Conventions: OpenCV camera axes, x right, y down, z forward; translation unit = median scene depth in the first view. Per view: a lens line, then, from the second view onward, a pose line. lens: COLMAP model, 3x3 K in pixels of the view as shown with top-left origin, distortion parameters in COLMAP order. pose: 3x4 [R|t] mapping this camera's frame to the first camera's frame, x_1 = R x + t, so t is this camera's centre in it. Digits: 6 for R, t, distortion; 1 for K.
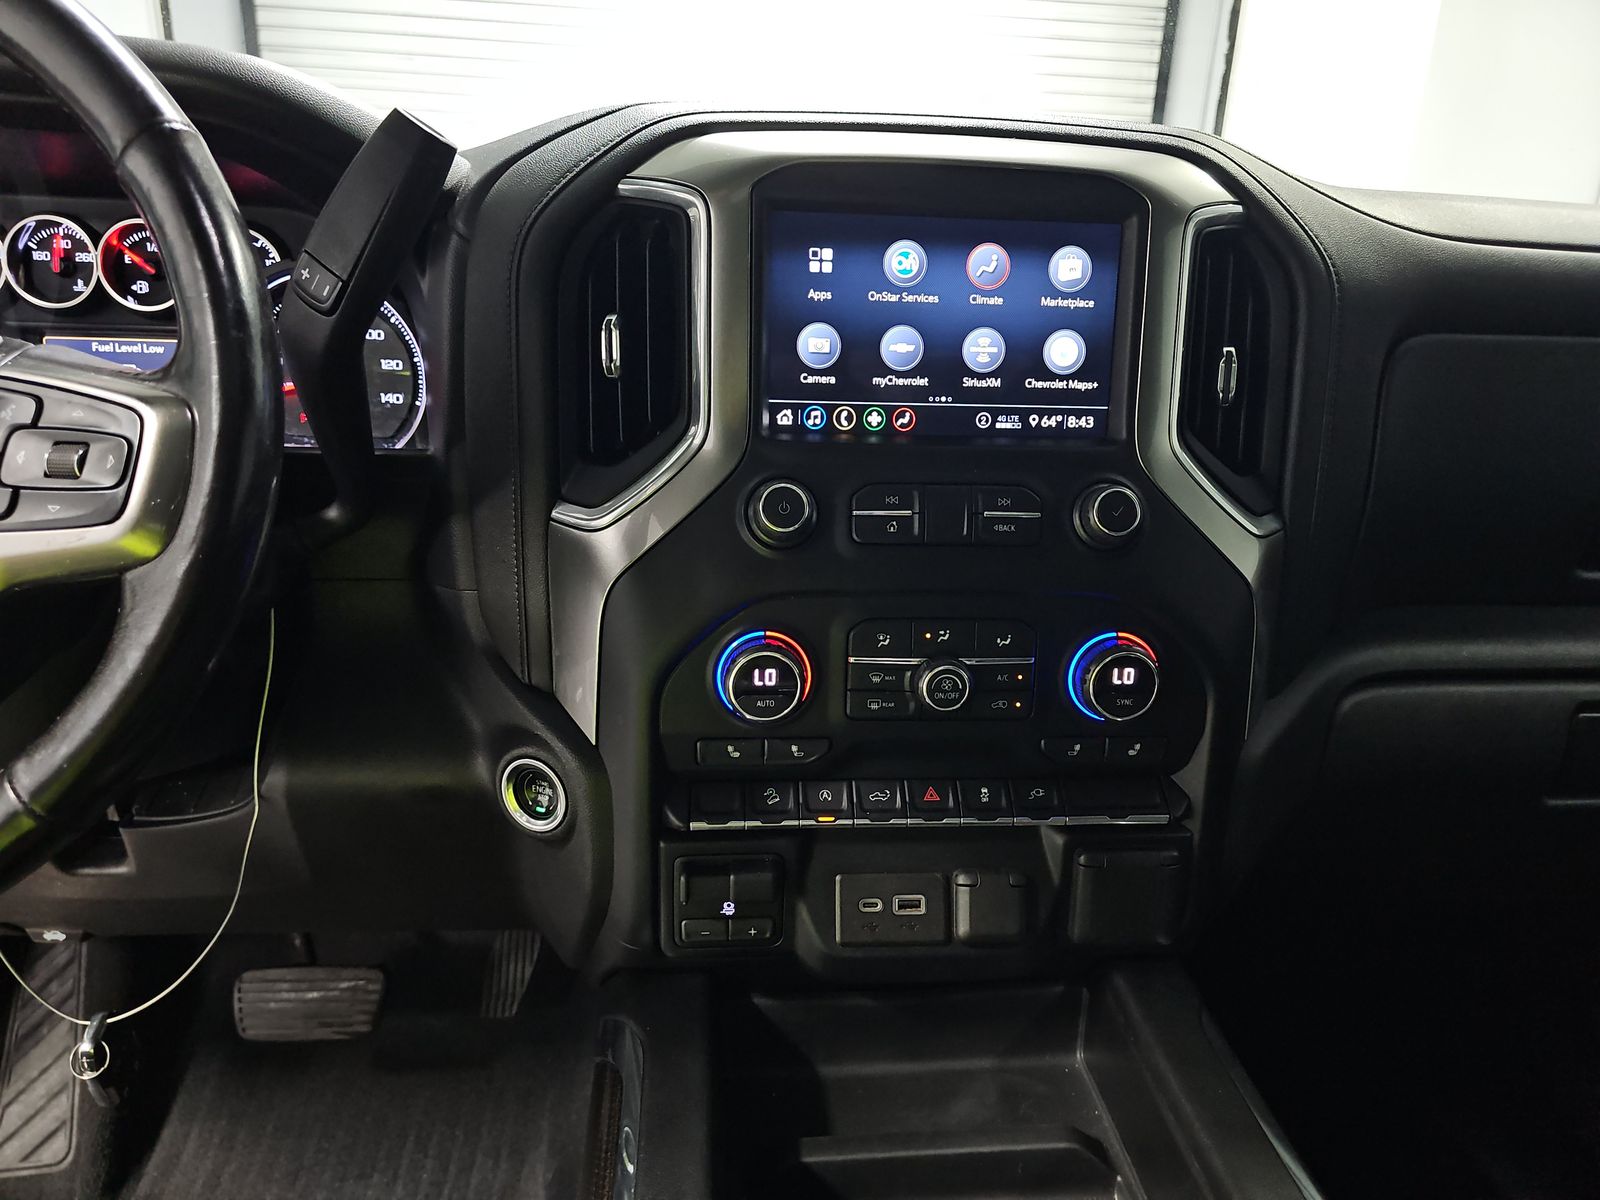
lens RADIAL K [[1048.8, 0, 792.7], [0, 1048.8, 600.7], [0, 0, 1]] dist [0.031211, -0.025976]
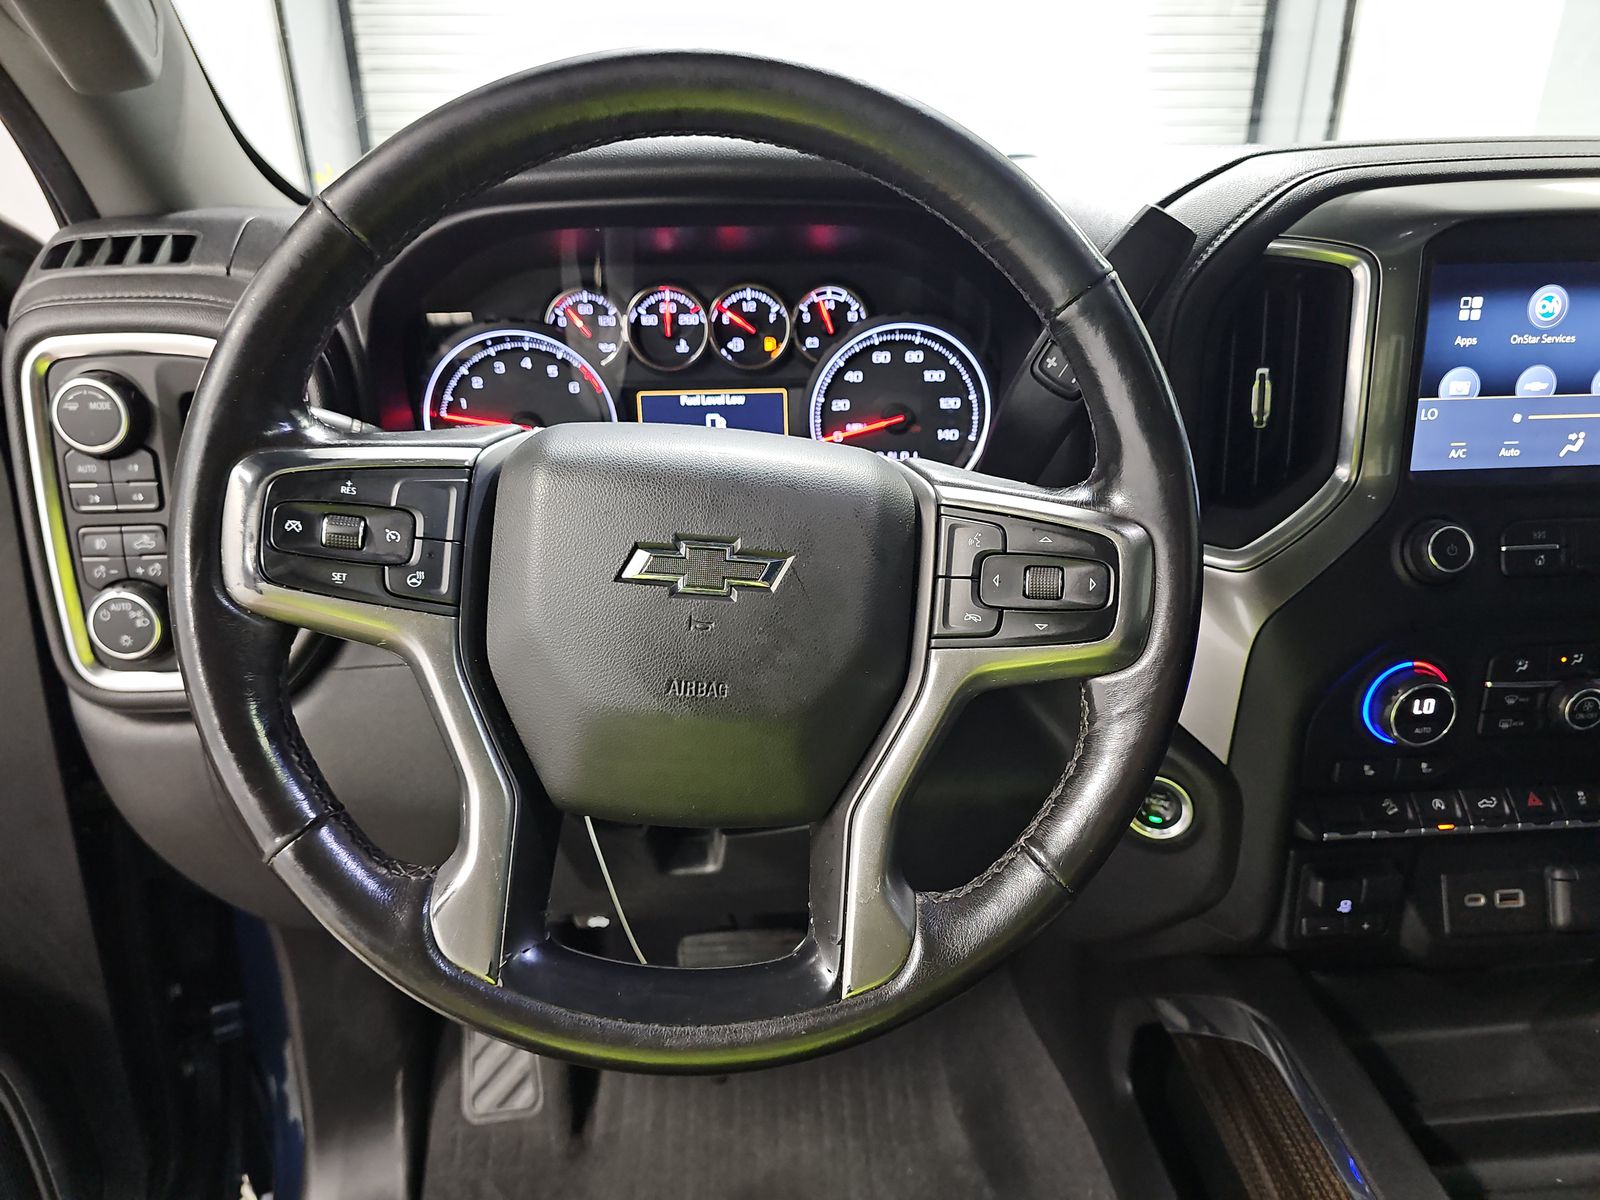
lens RADIAL K [[1048.8, 0, 801.0], [0, 1048.8, 603.8], [0, 0, 1]] dist [0.031211, -0.025976]
pose [[0.998919, -0.034370, -0.031303, -0.587607], [0.037014, 0.995413, 0.088226, -0.141886], [0.028127, -0.089289, 0.995609, -0.088528]]
